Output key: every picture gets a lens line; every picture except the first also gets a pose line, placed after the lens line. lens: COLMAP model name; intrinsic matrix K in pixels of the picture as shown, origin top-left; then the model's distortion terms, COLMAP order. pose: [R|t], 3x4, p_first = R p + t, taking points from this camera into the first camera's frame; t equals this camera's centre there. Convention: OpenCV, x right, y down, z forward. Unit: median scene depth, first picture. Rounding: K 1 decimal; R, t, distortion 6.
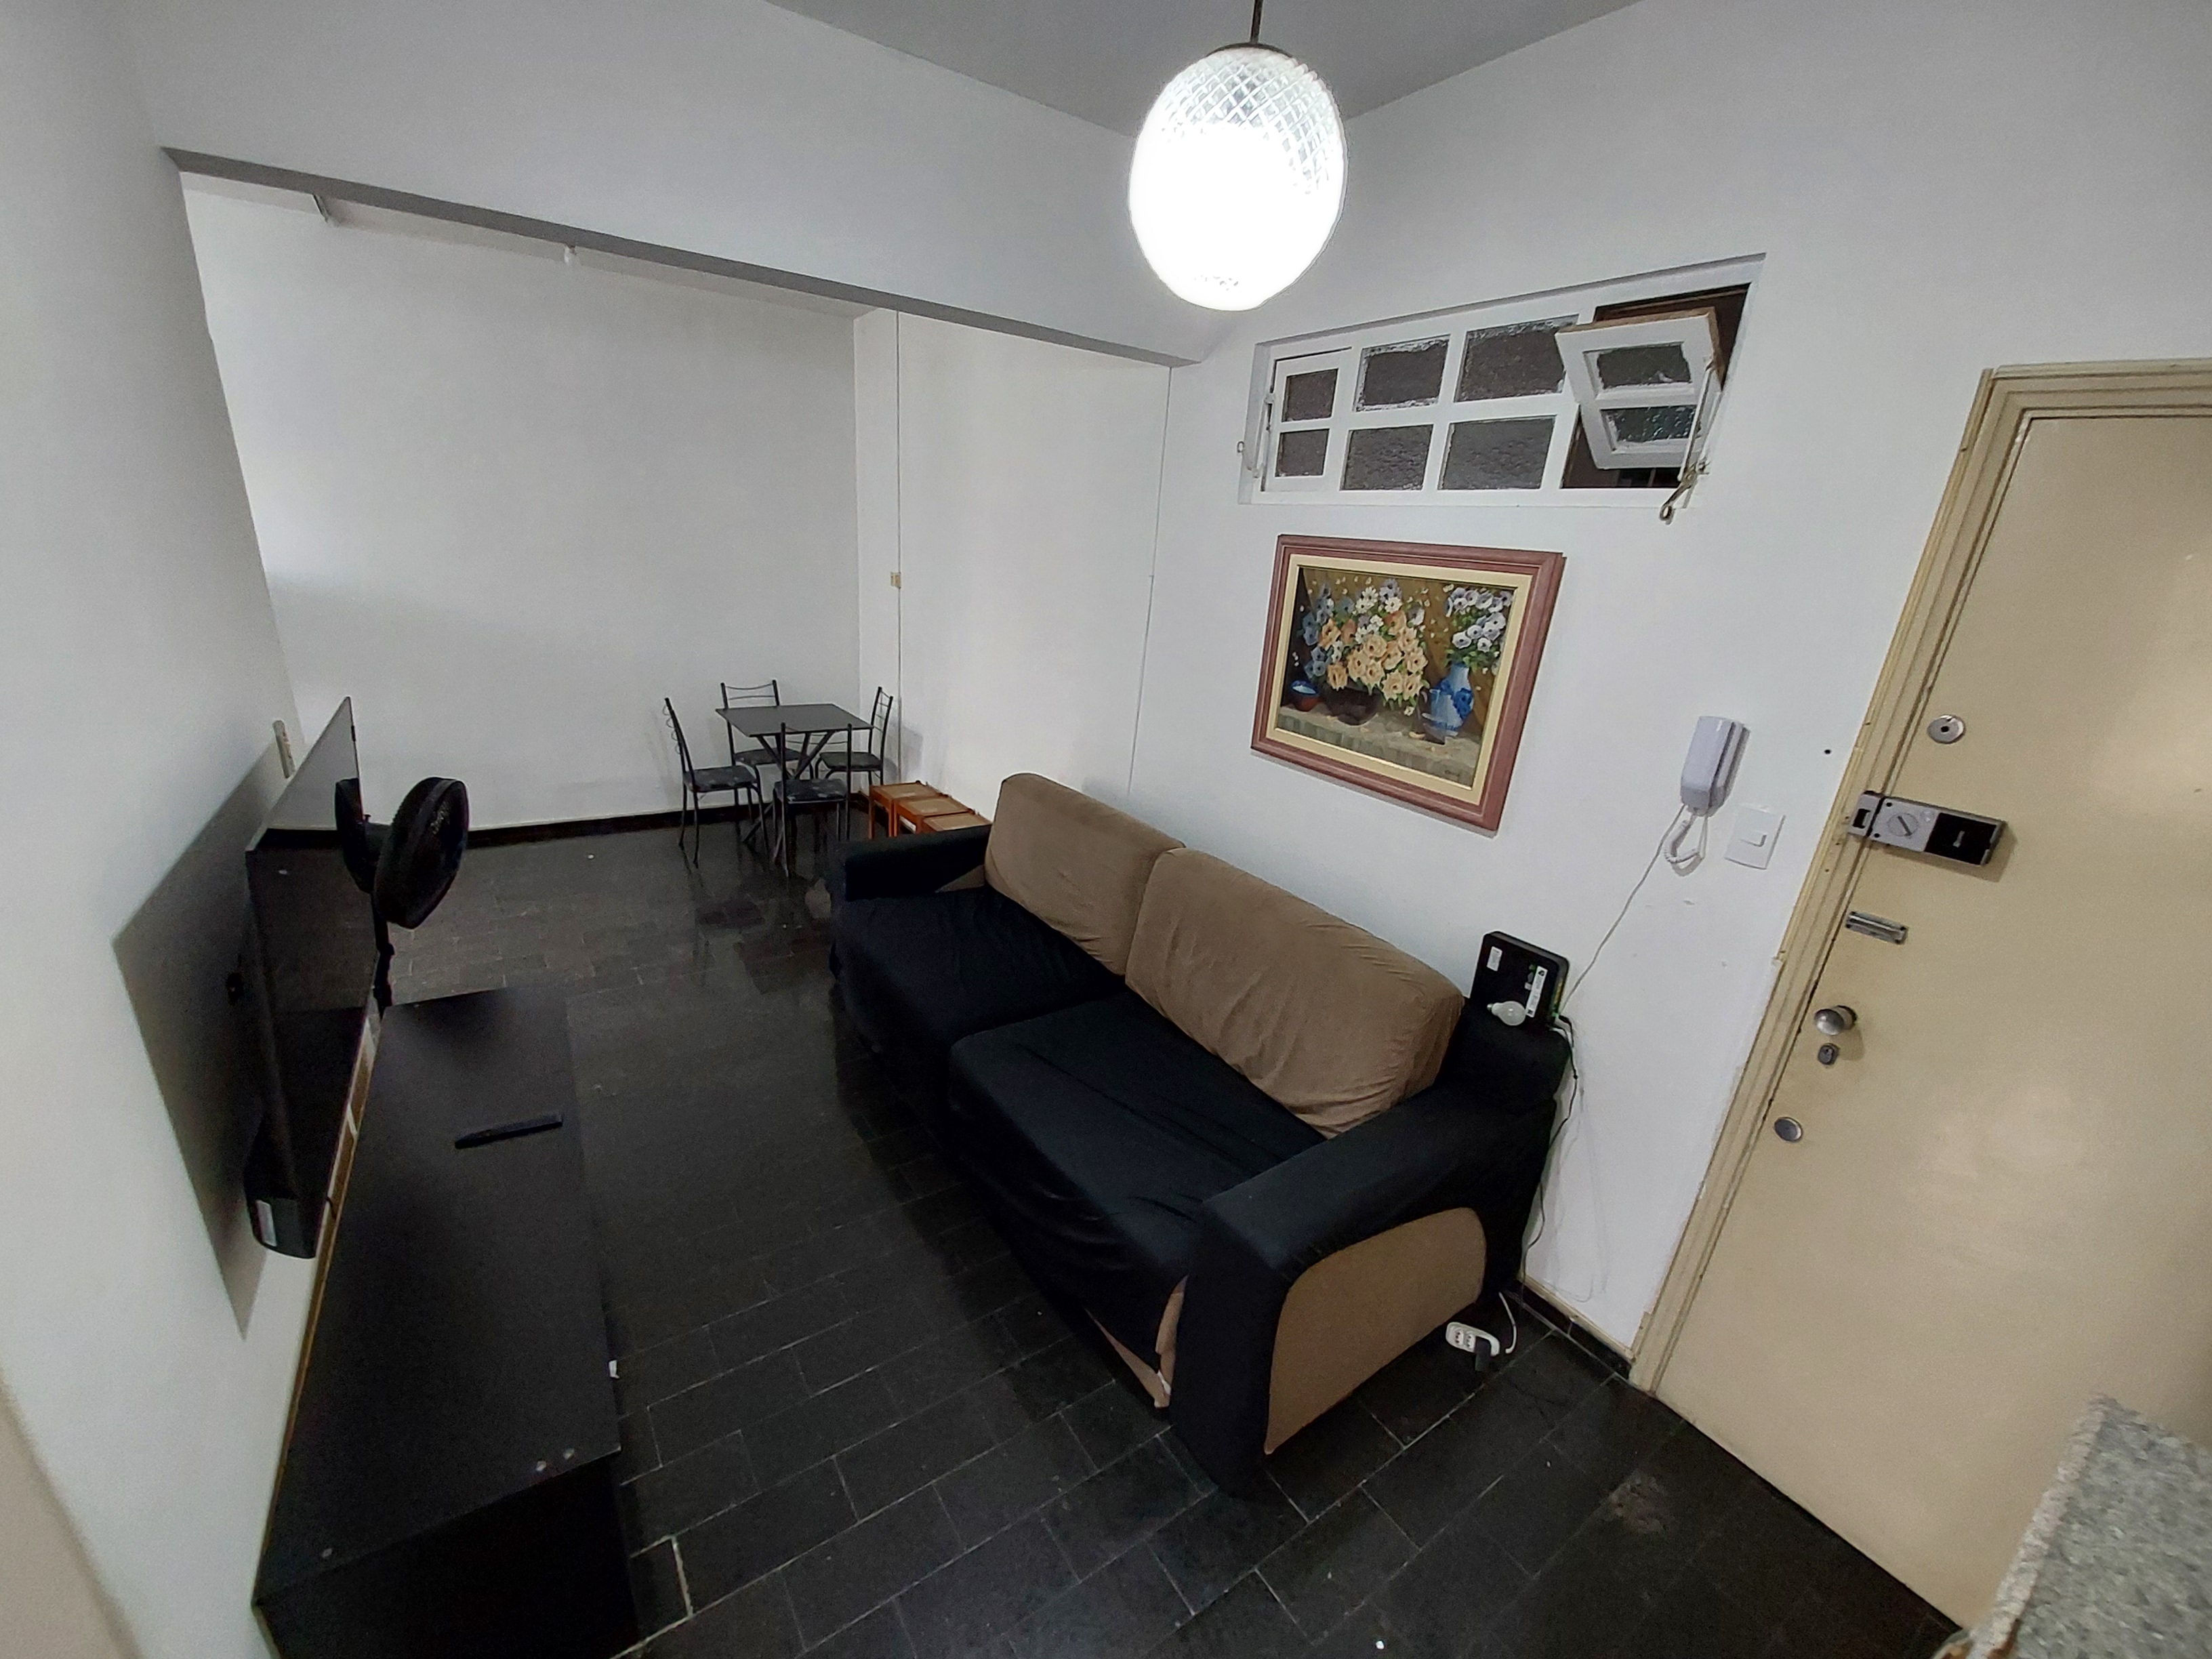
lens RADIAL K [[892.1, 0, 1110.1], [0, 892.1, 855.2], [0, 0, 1]] dist [0.004755, -0.008257]
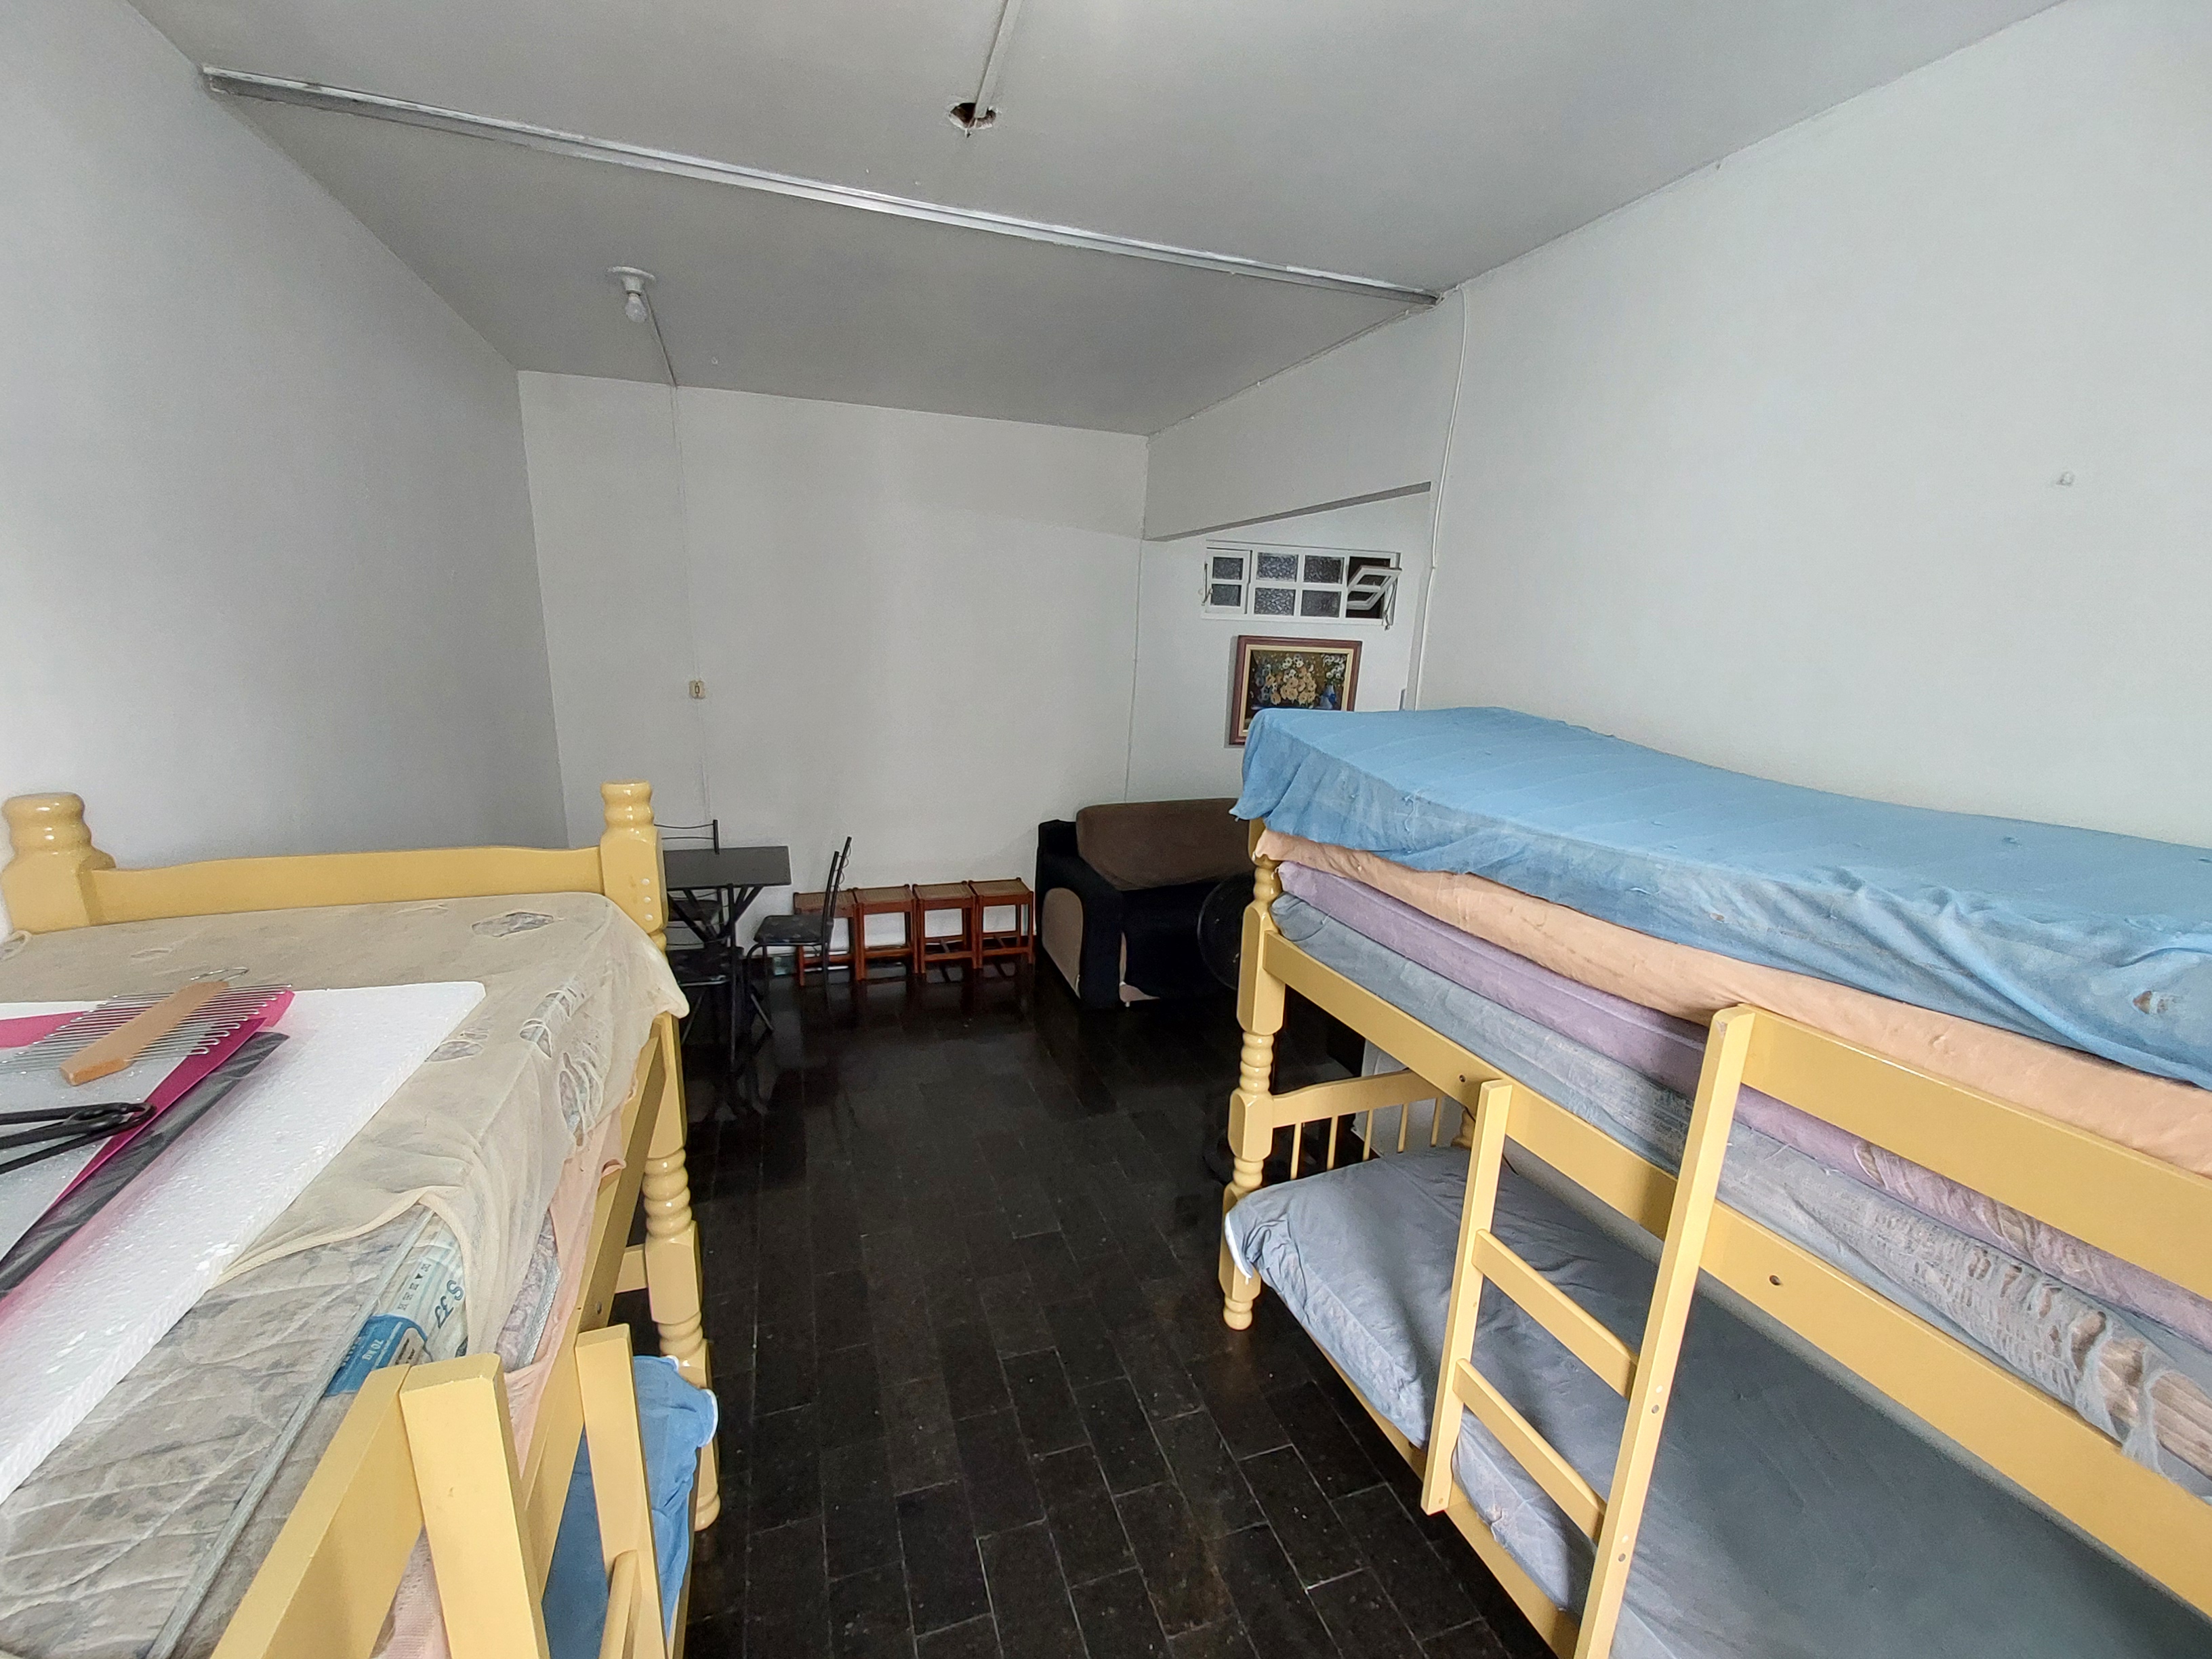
lens RADIAL K [[881.9, 0, 1095.1], [0, 881.9, 856.0], [0, 0, 1]] dist [0.005414, -0.007421]
pose [[0.265724, -0.283024, 0.921568, -2.095870], [0.311208, 0.929940, 0.195862, -0.432958], [-0.912437, 0.234754, 0.335186, 0.835118]]
